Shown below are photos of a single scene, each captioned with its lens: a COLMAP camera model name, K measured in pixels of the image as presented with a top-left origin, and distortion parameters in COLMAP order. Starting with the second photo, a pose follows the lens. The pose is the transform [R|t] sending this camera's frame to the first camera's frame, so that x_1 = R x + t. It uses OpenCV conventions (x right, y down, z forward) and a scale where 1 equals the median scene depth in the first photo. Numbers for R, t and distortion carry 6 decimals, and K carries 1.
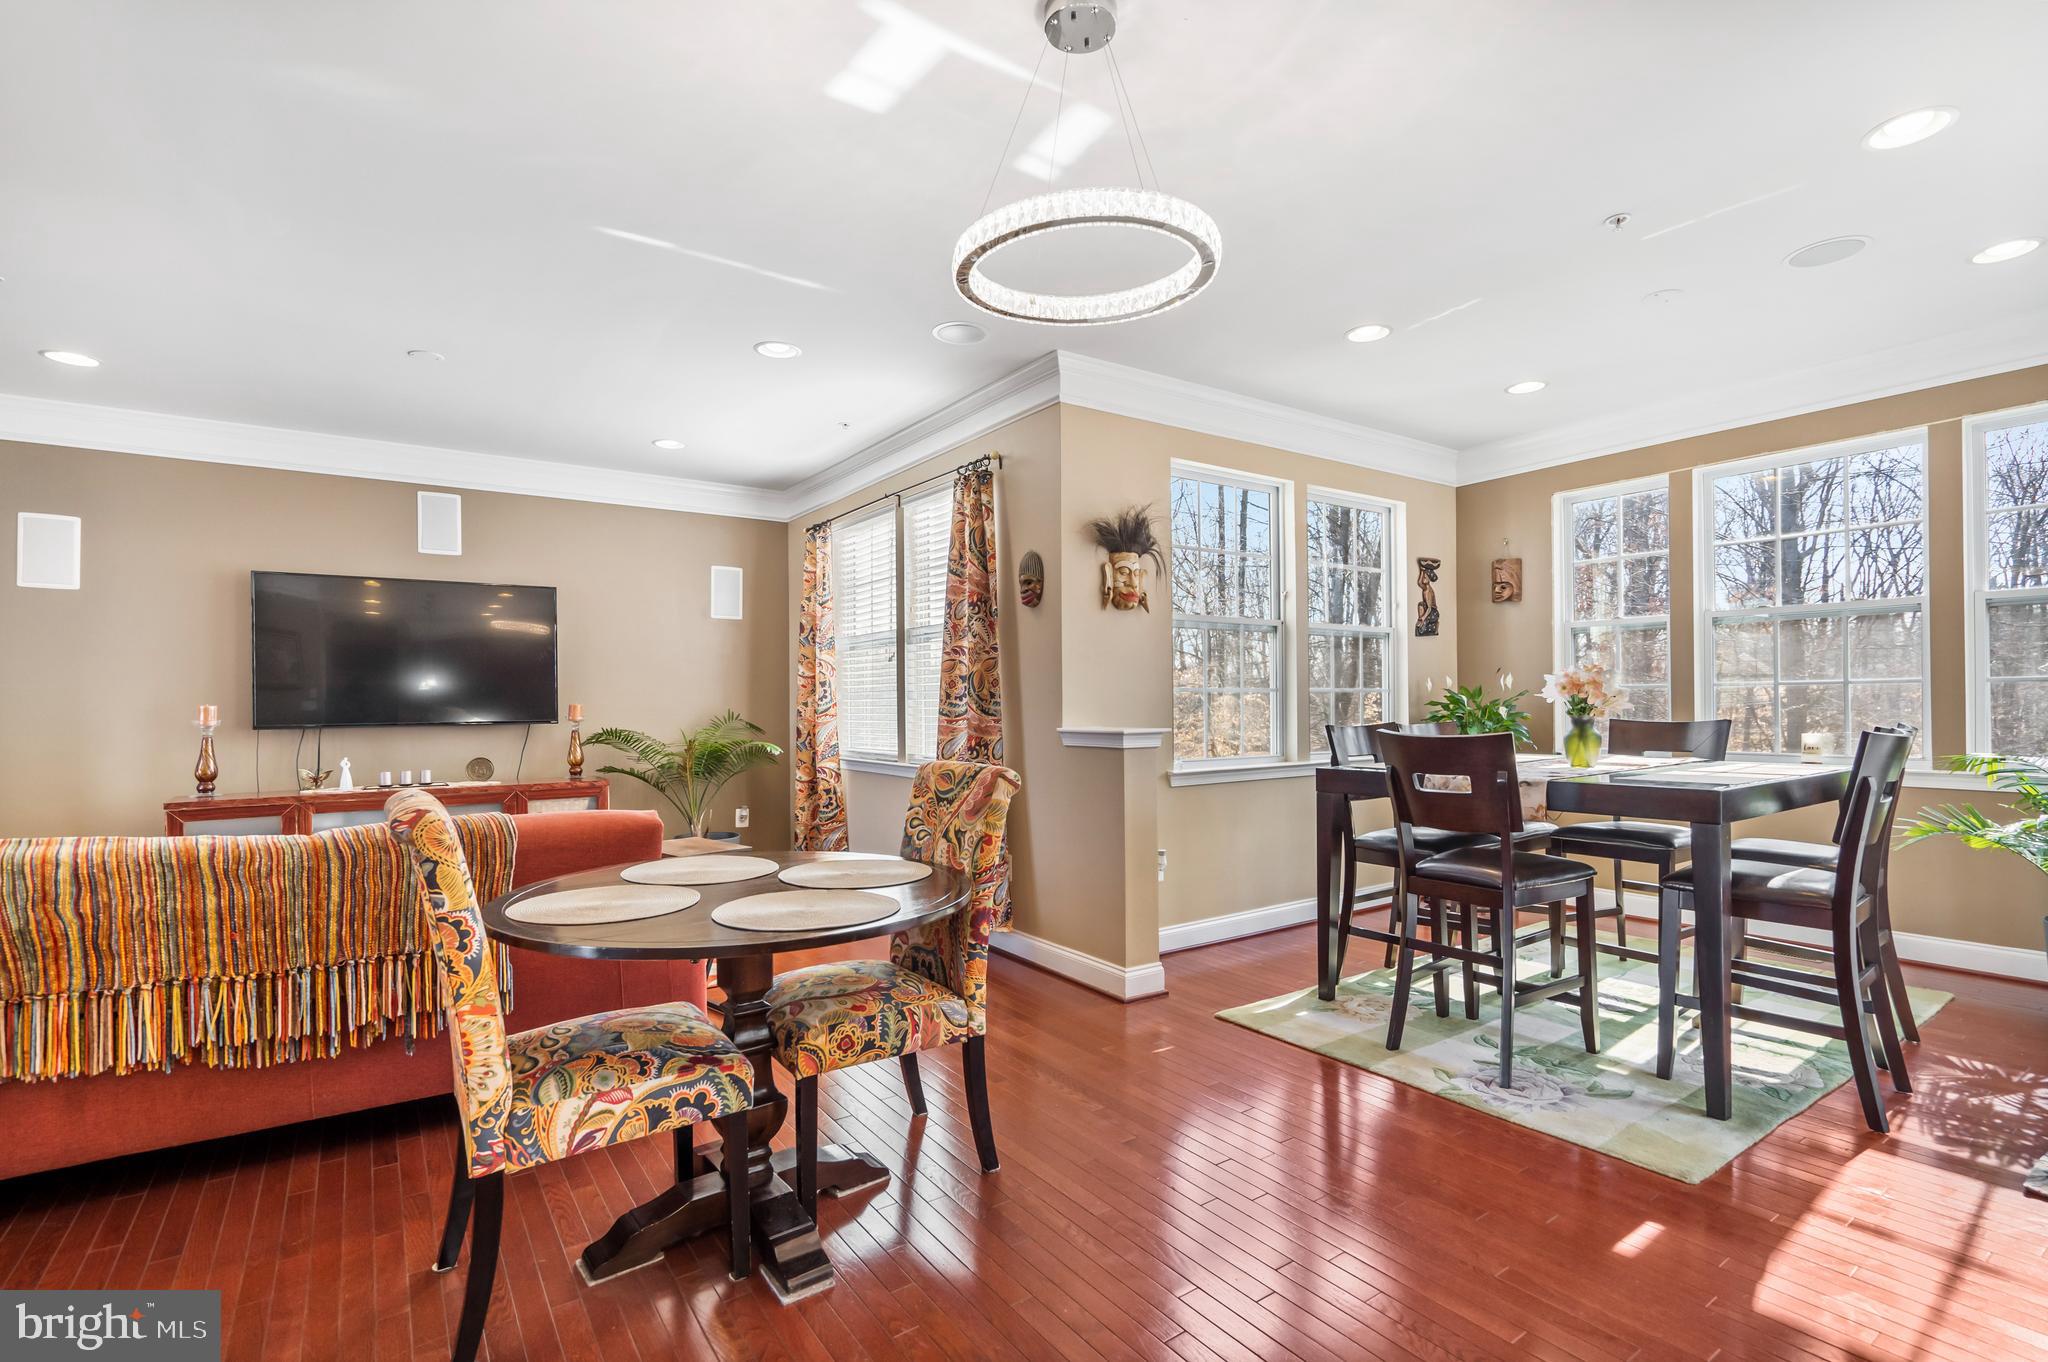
lens RADIAL K [[940.4, 0, 1027.3], [0, 940.4, 711.7], [0, 0, 1]] dist [-0.003676, 0.002231]
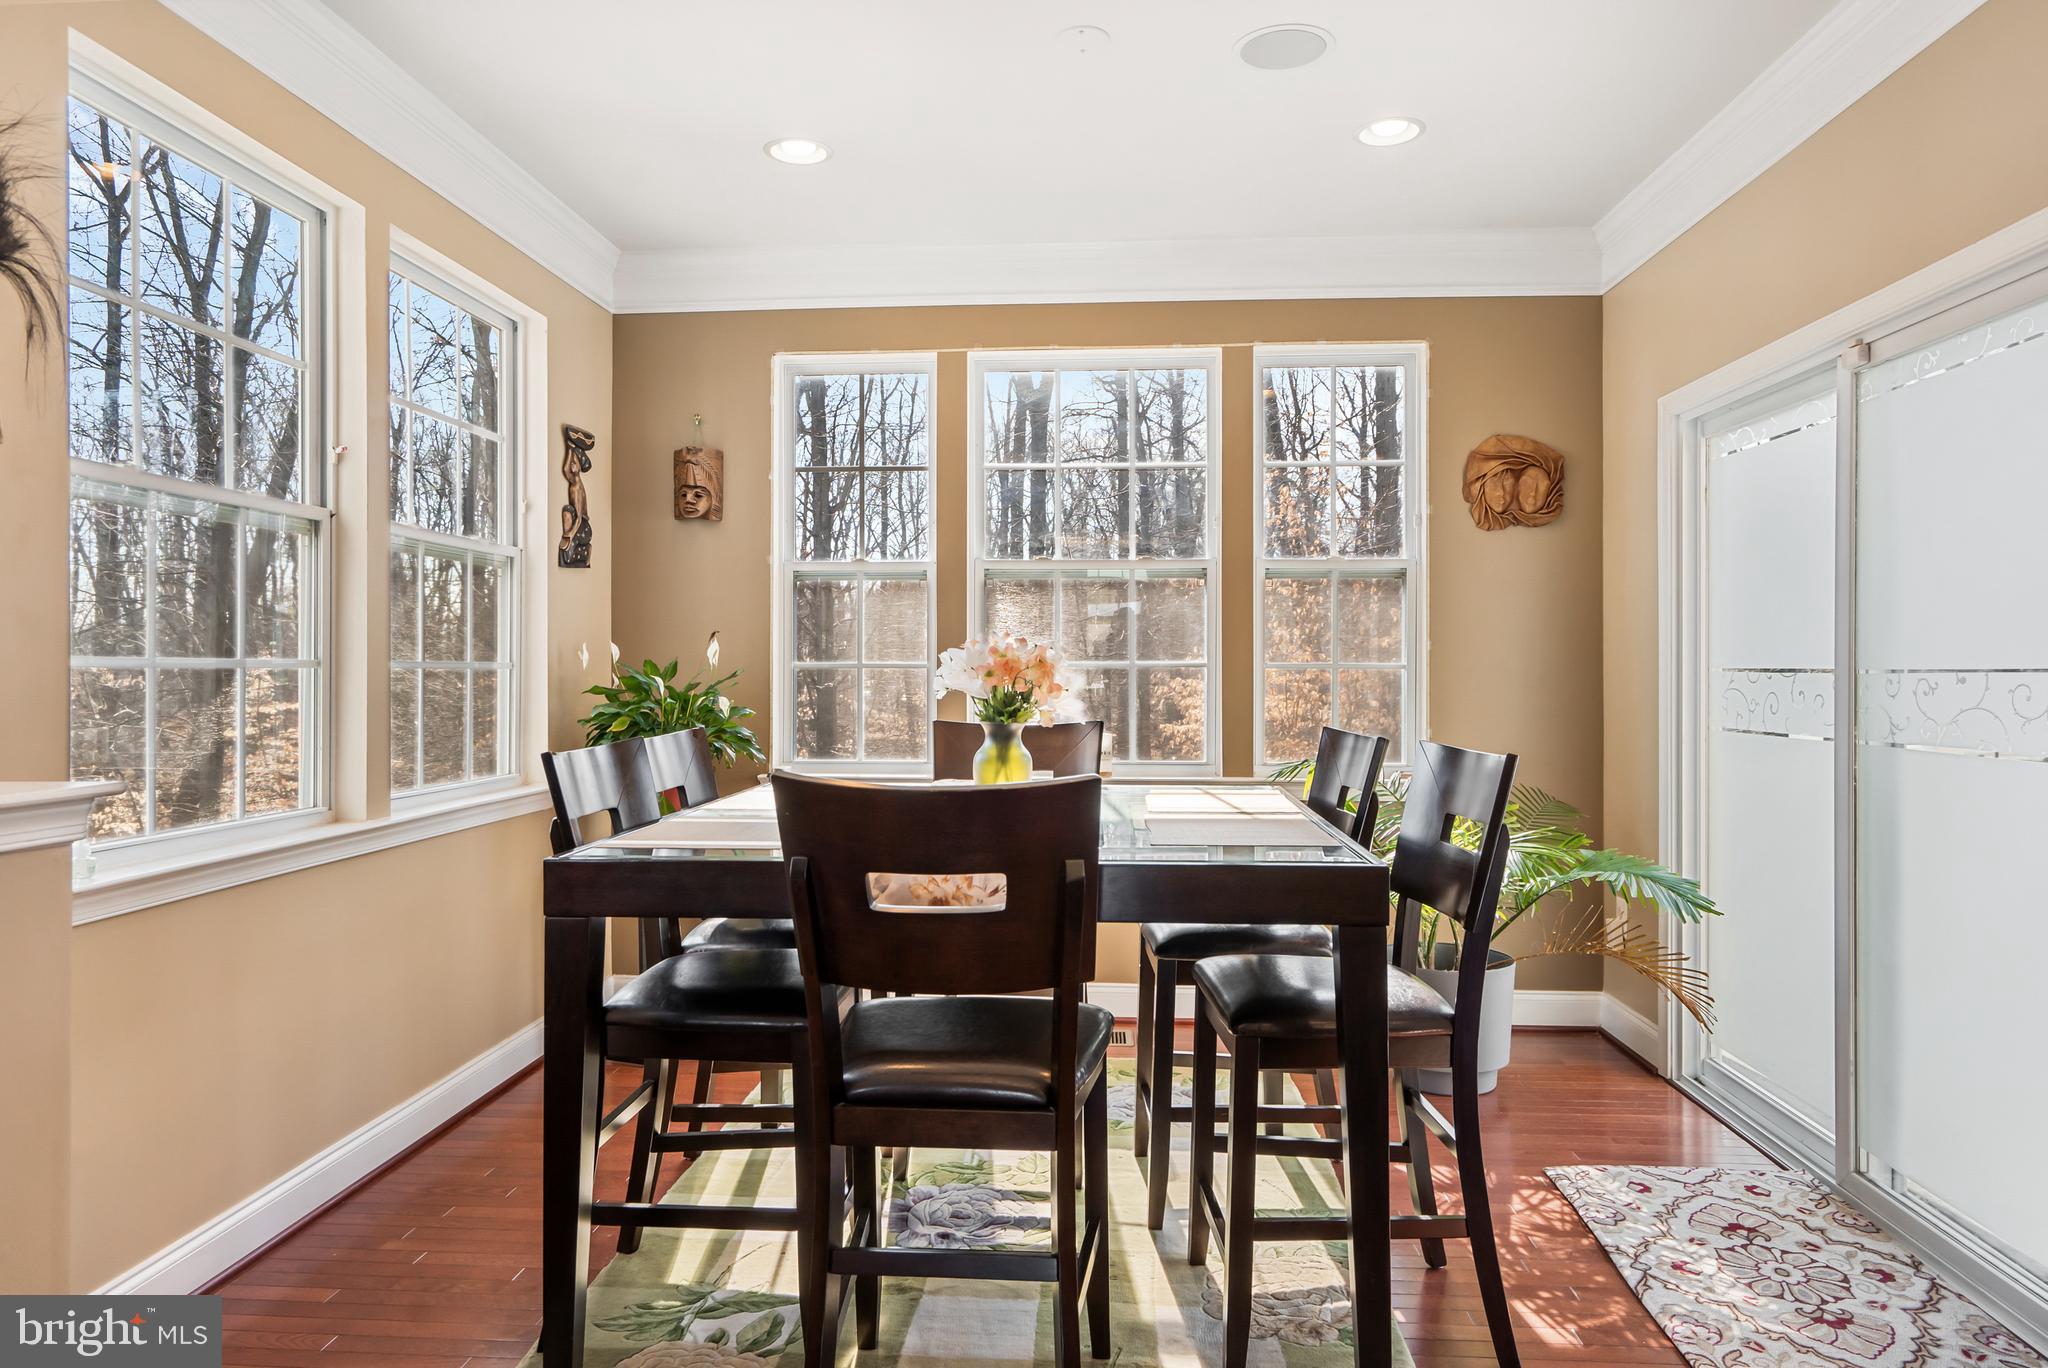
lens RADIAL K [[1295.3, 0, 1035.8], [0, 1295.3, 679.1], [0, 0, 1]] dist [0.001319, 0.002761]
pose [[0.622783, 0.003206, 0.782388, -0.005457], [-0.000331, 0.999993, -0.003835, -0.015773], [-0.782394, 0.002129, 0.622780, 0.412631]]
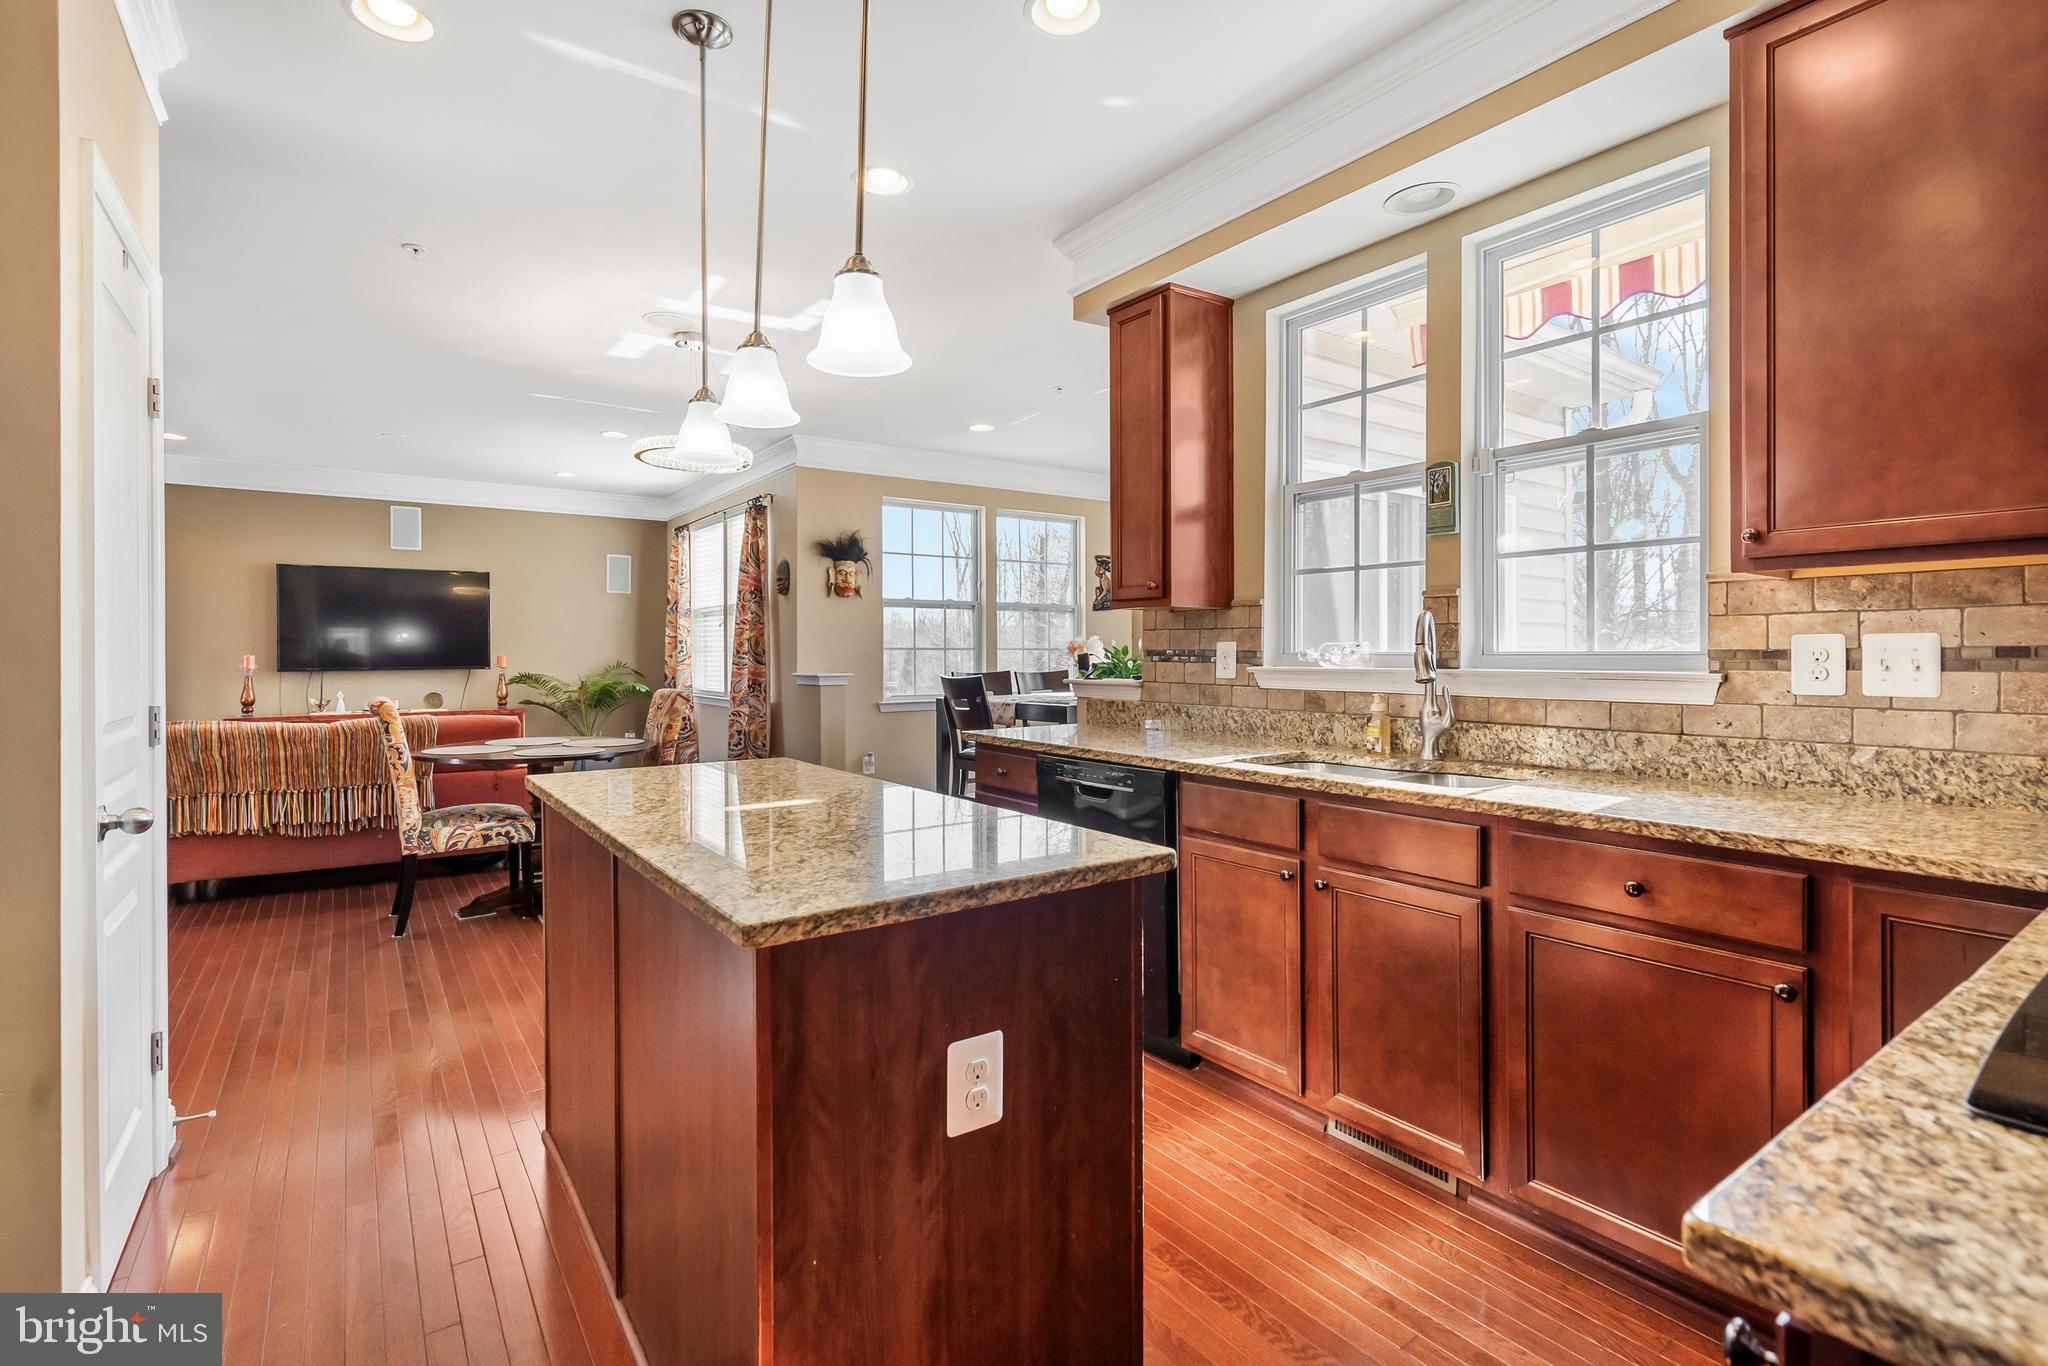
lens RADIAL K [[940.4, 0, 1008.5], [0, 940.4, 667.7], [0, 0, 1]] dist [-0.003676, 0.002231]
pose [[0.999983, 0.005799, 0.000067, 0.377237], [-0.005799, 0.999971, 0.004978, -0.001591], [-0.000039, -0.004979, 0.999988, -0.554298]]
